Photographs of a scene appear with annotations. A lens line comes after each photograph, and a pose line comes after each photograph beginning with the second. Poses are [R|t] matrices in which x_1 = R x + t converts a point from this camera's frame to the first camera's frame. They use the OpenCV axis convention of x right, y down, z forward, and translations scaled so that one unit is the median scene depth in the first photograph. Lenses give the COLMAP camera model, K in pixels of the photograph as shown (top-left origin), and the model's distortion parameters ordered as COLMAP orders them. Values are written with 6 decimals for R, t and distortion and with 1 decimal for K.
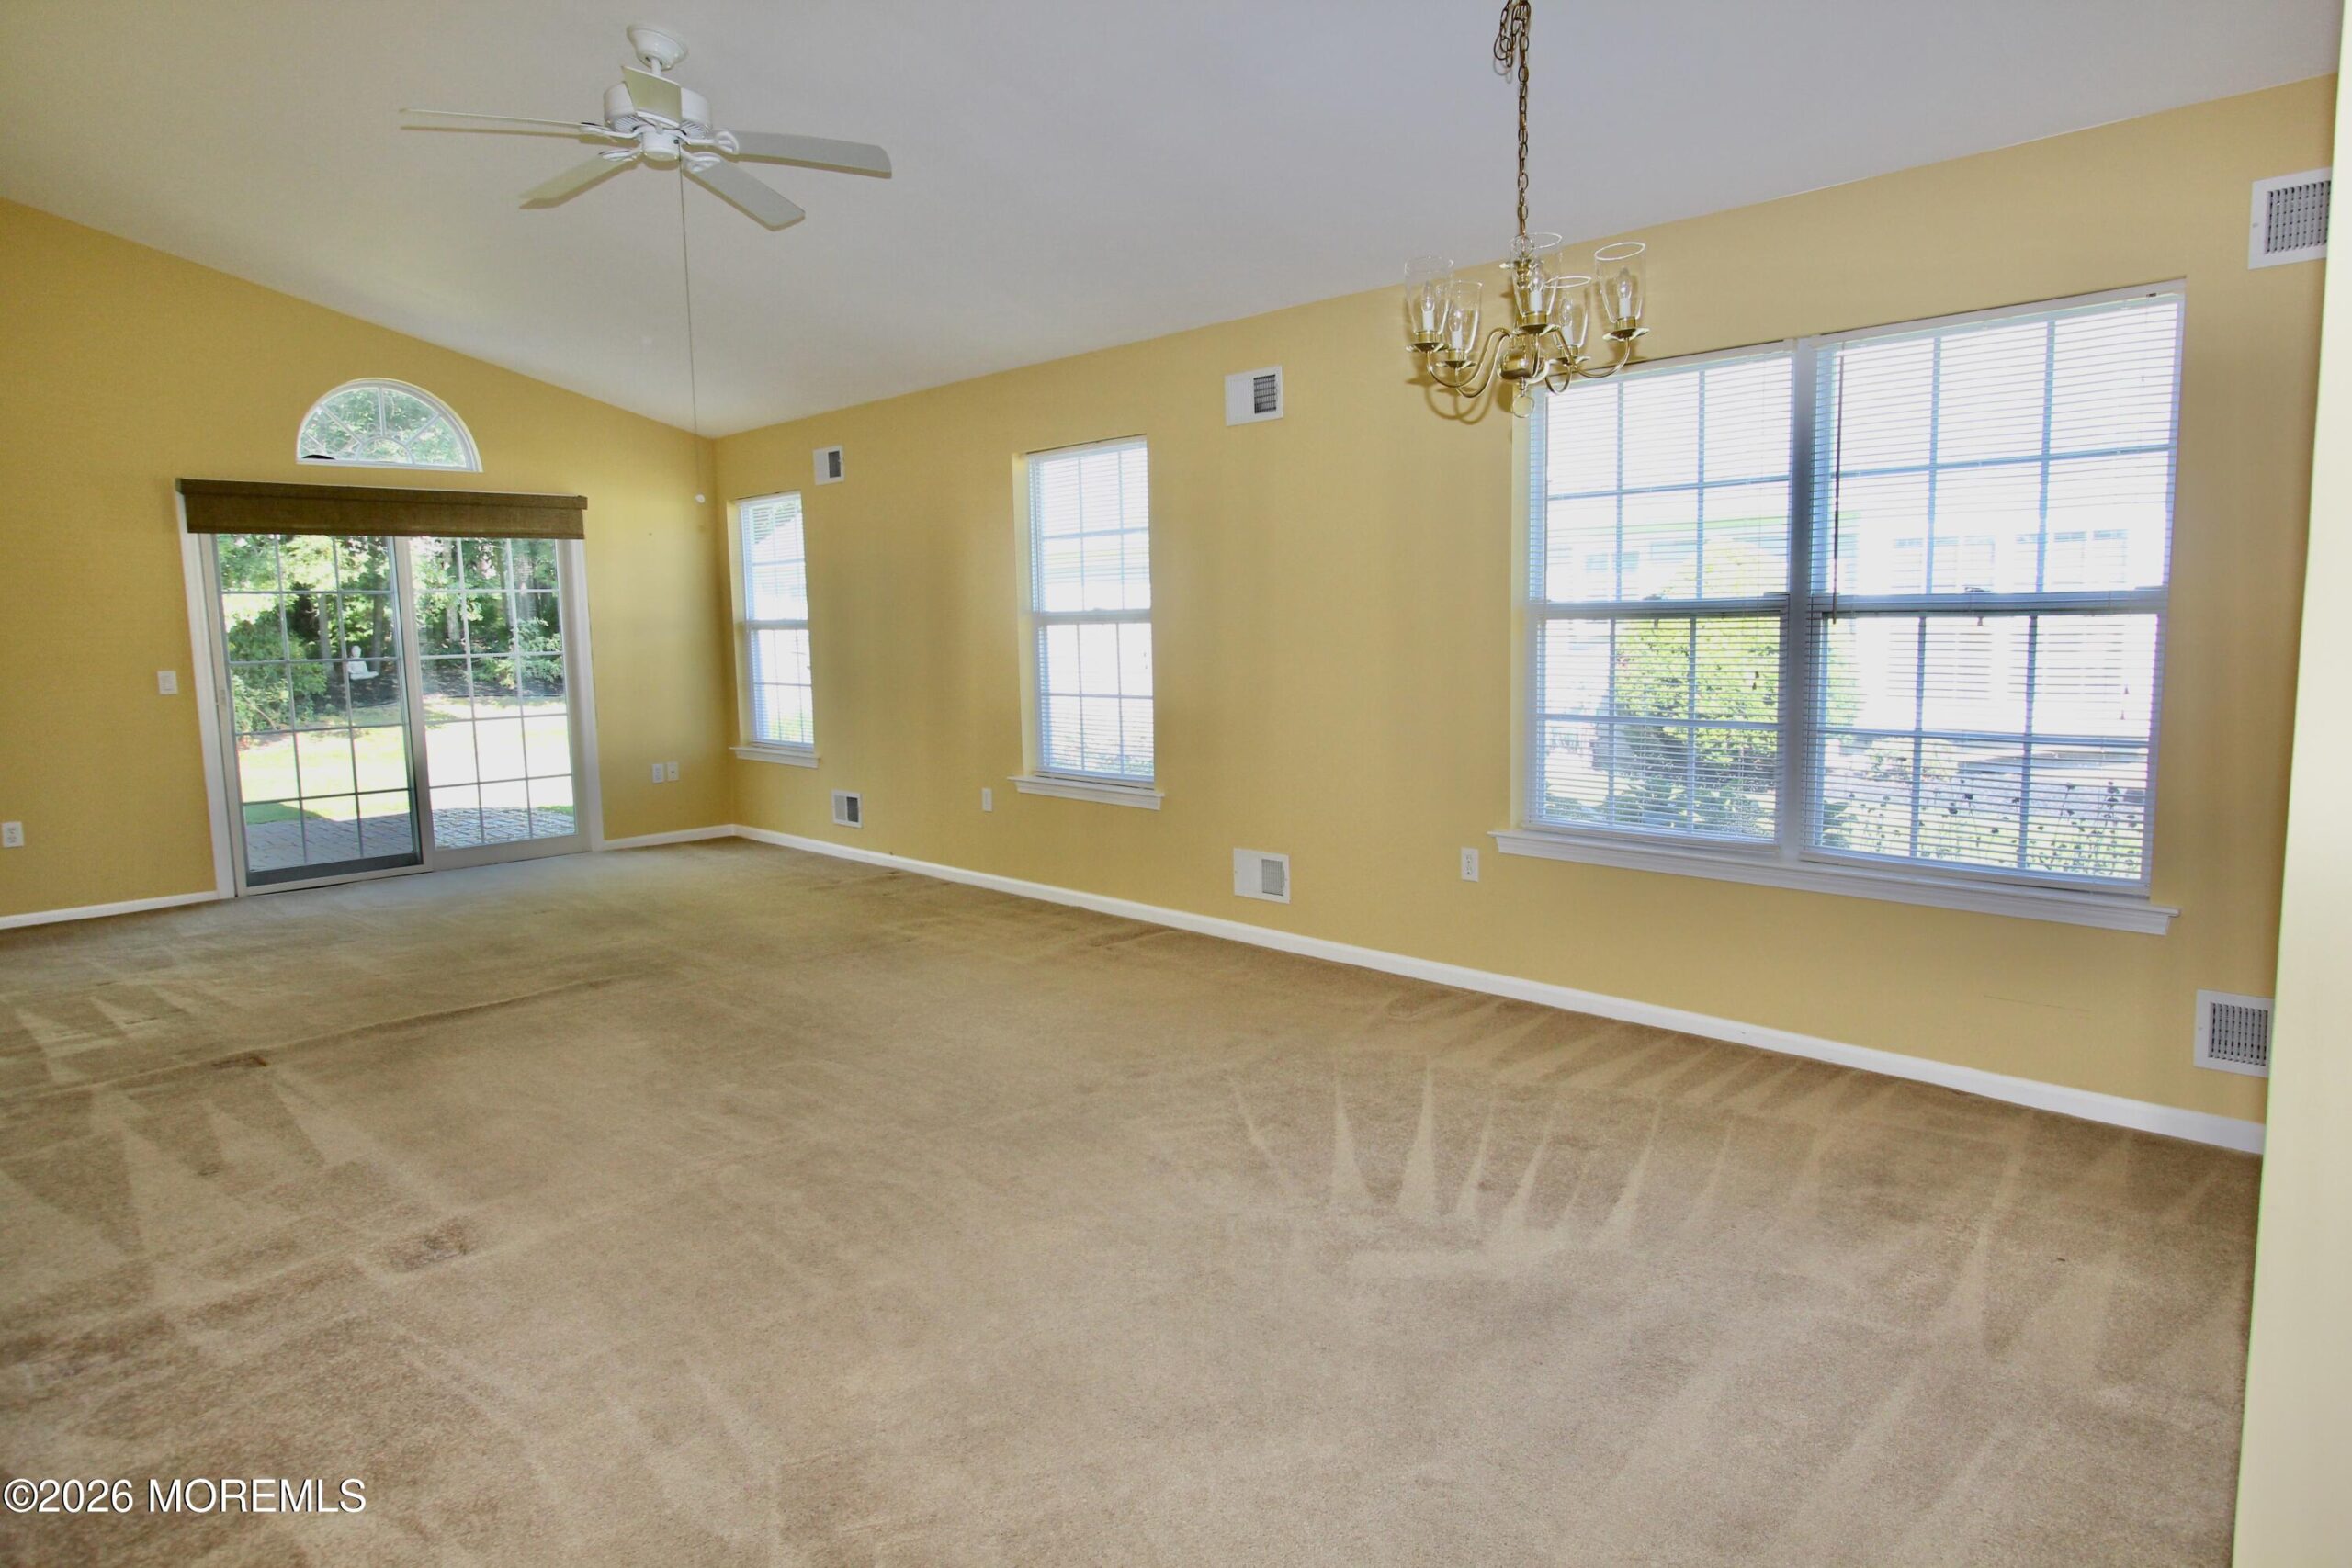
lens RADIAL K [[1426.8, 0, 1211.0], [0, 1426.8, 784.6], [0, 0, 1]] dist [-0.002391, 0.004797]
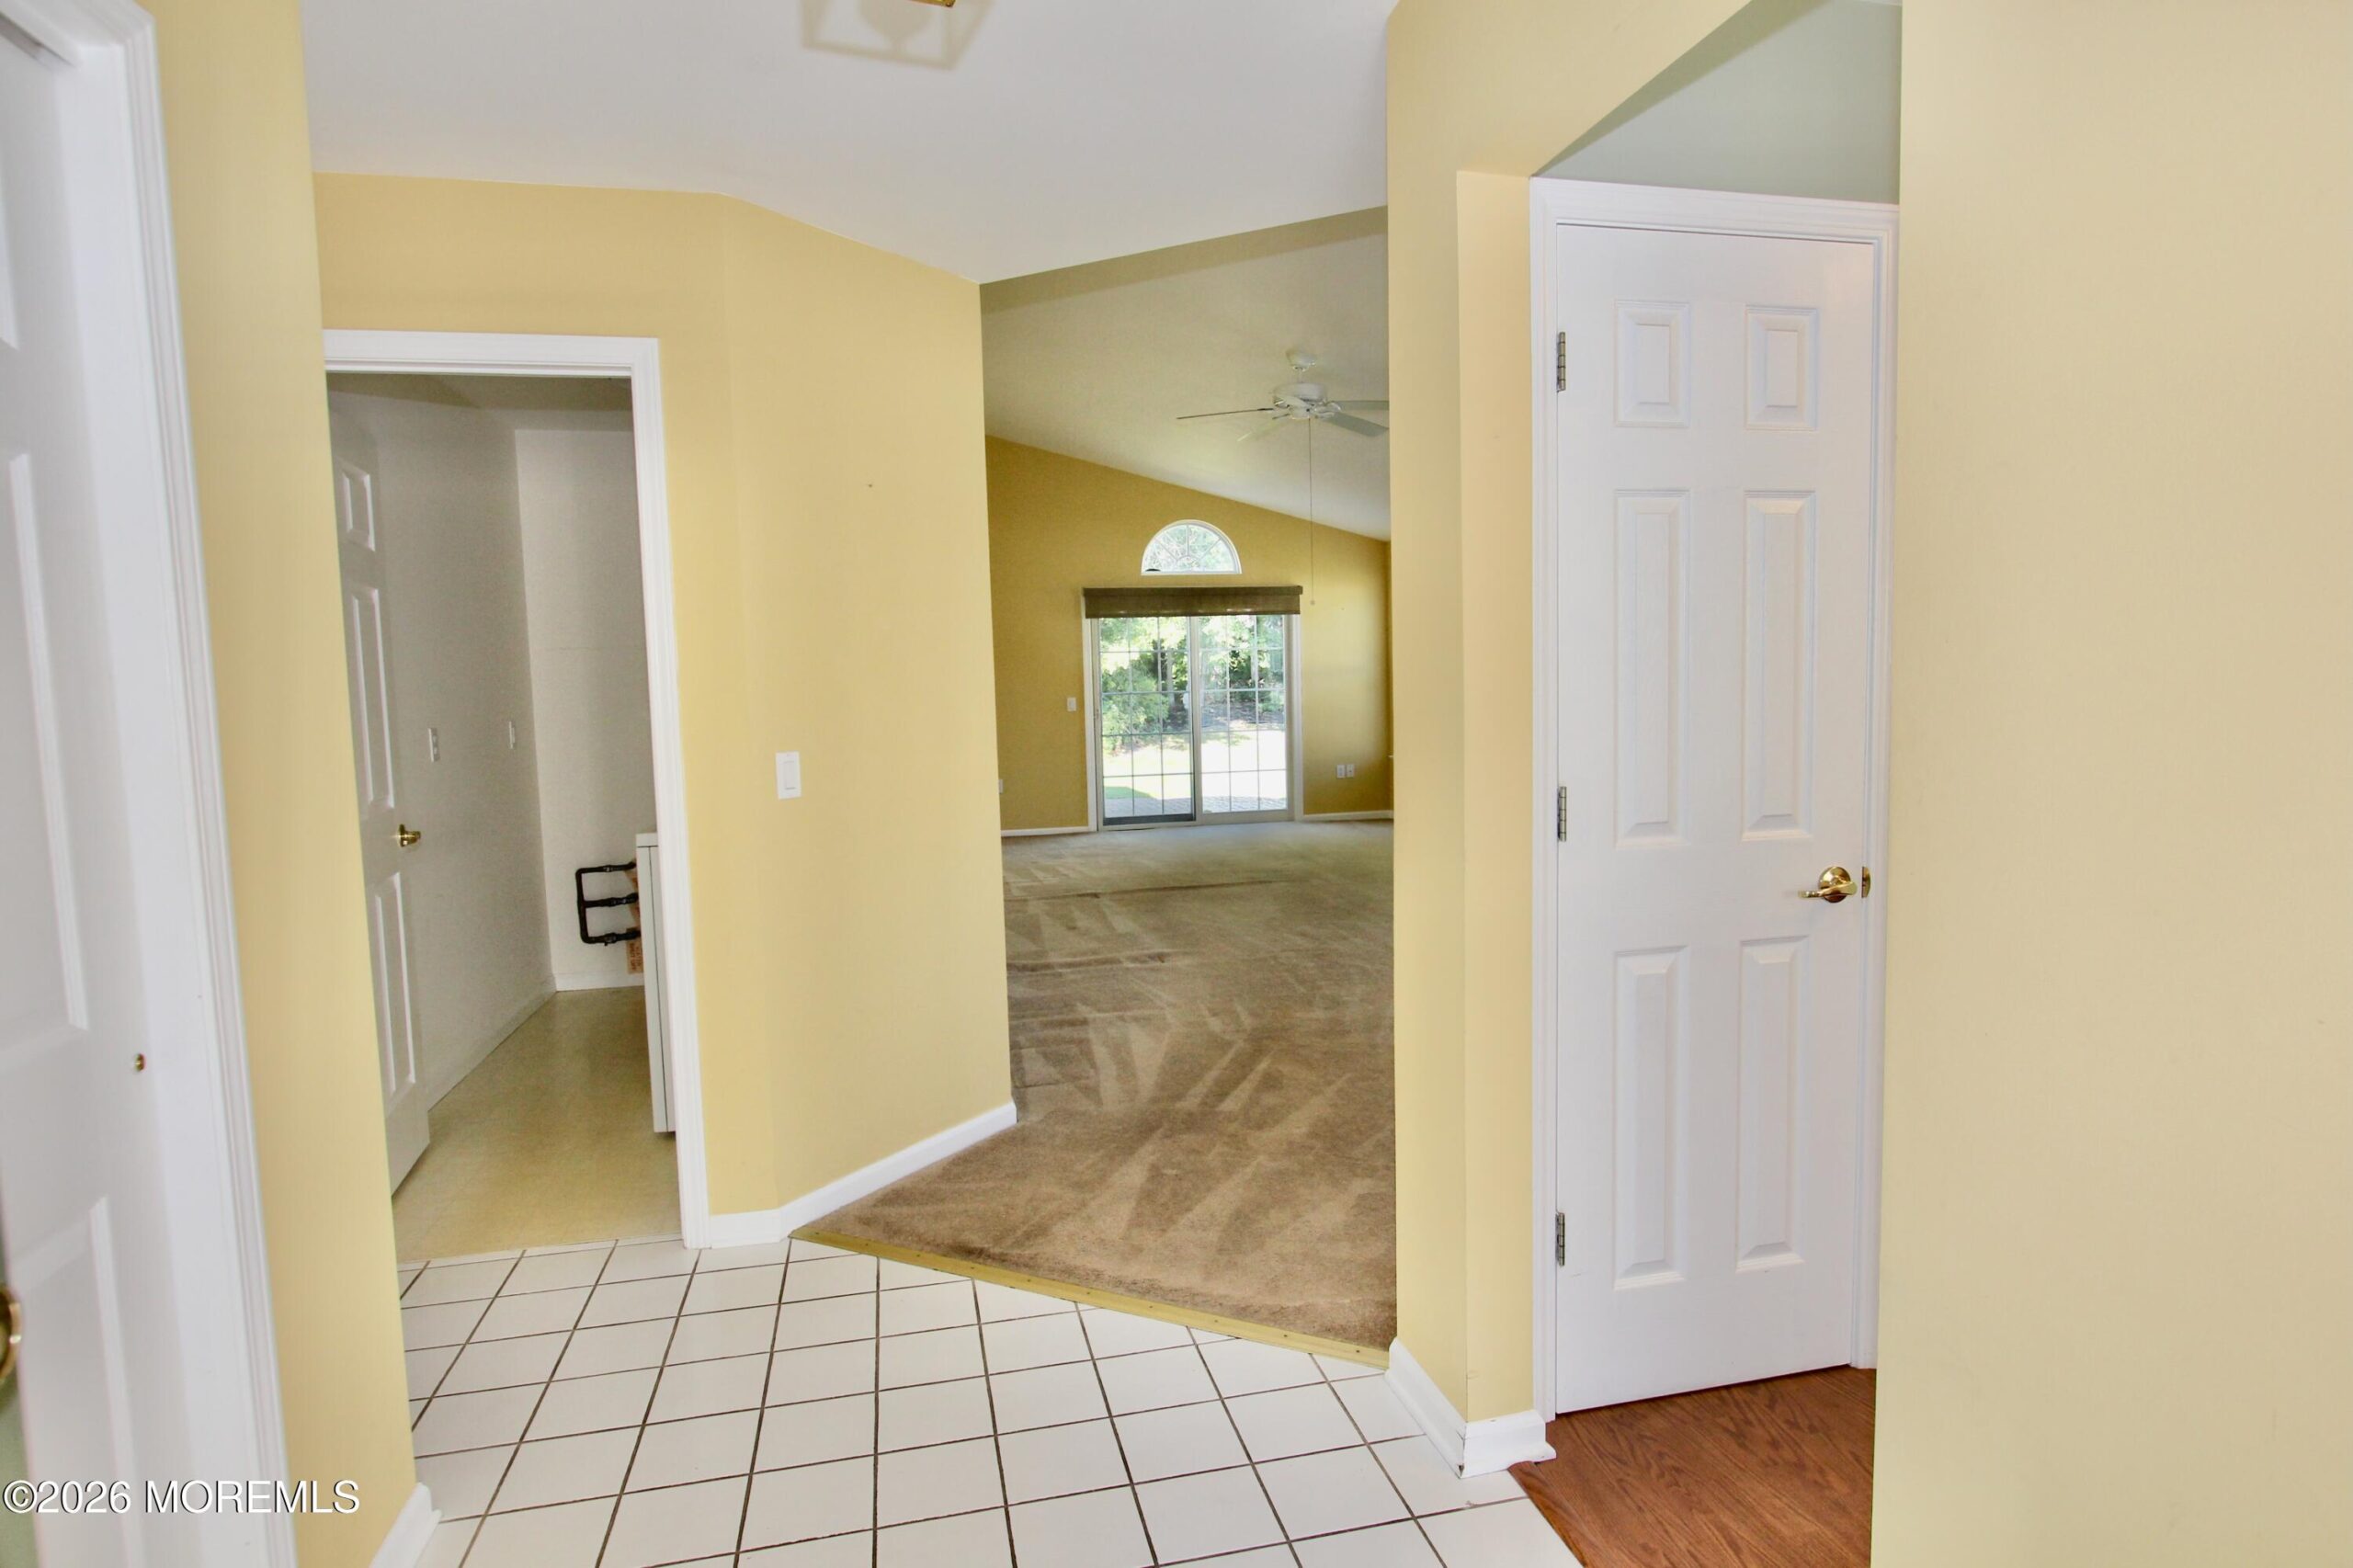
lens RADIAL K [[1236.1, 0, 1180.3], [0, 1236.1, 779.2], [0, 0, 1]] dist [-0.028097, 0.000111]
pose [[0.854344, 0.042645, -0.517955, 0.330026], [-0.053704, 0.998537, -0.006369, 0.042638], [0.516925, 0.033258, 0.855384, -0.431473]]
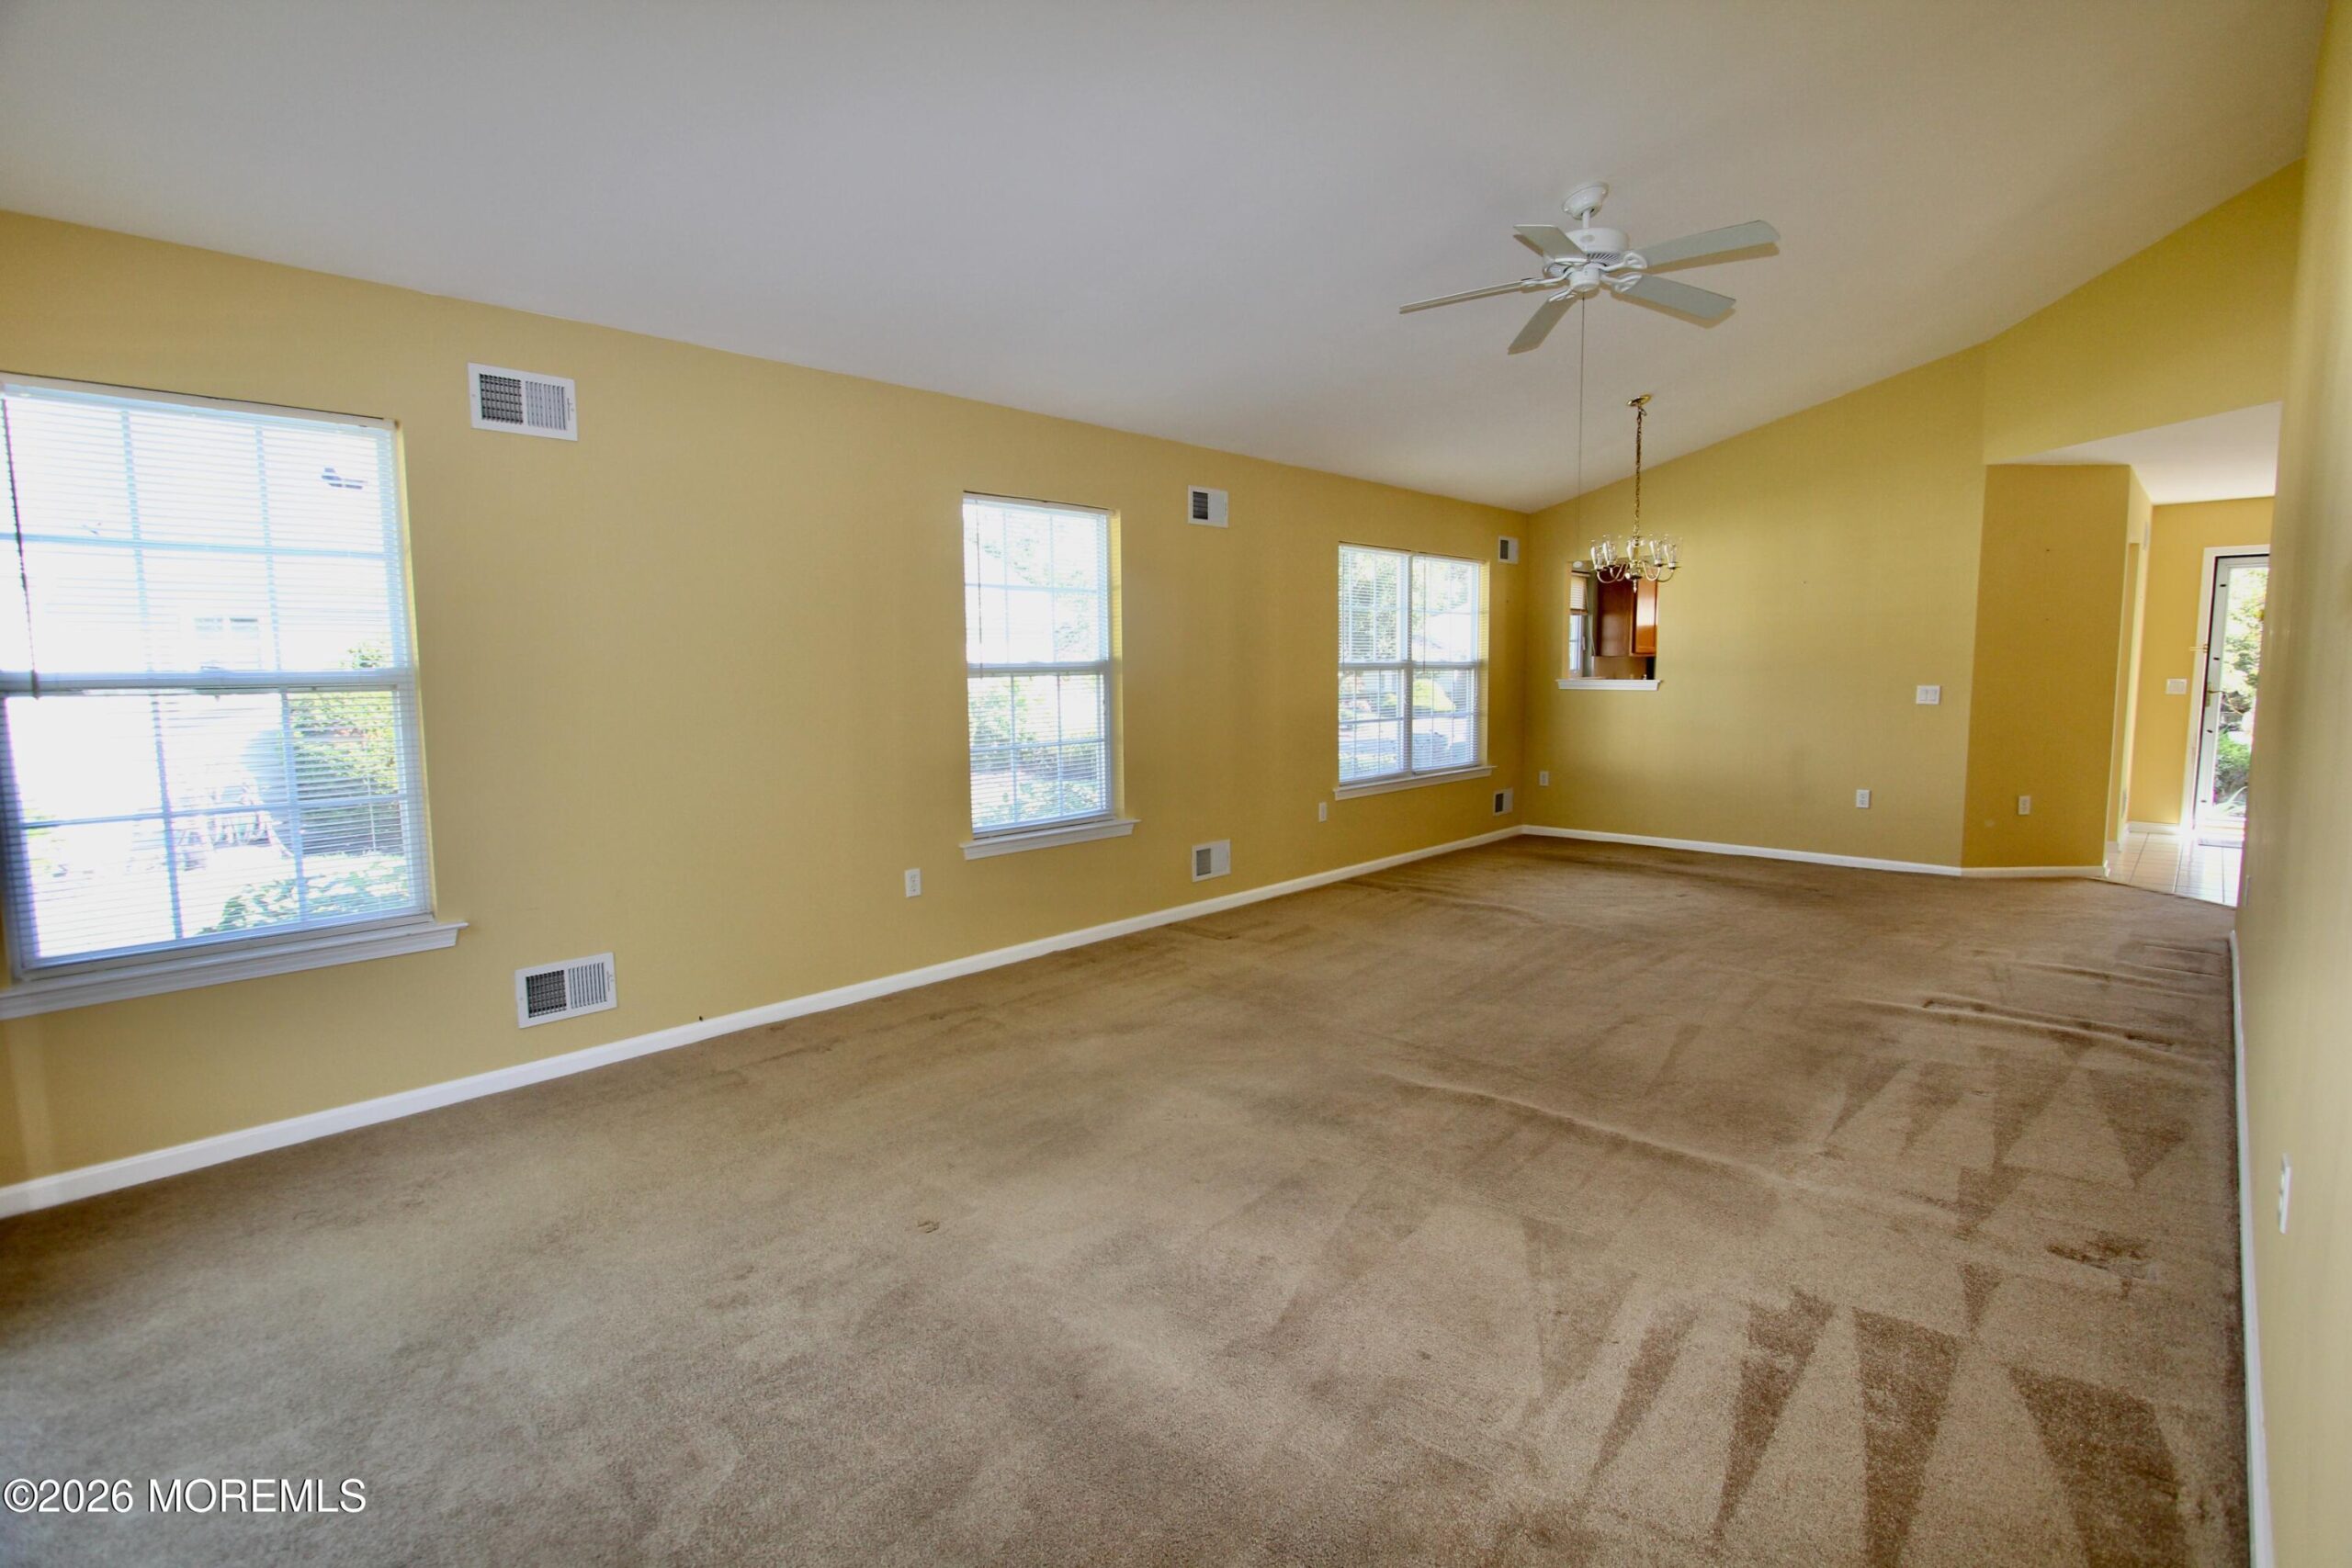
lens RADIAL K [[1082.4, 0, 1194.5], [0, 1082.4, 768.7], [0, 0, 1]] dist [-0.018132, 0.000591]
pose [[-0.047815, -0.077373, 0.995855, -1.533812], [0.127710, 0.988339, 0.082921, -0.169625], [-0.990658, 0.131146, -0.037376, 1.633609]]
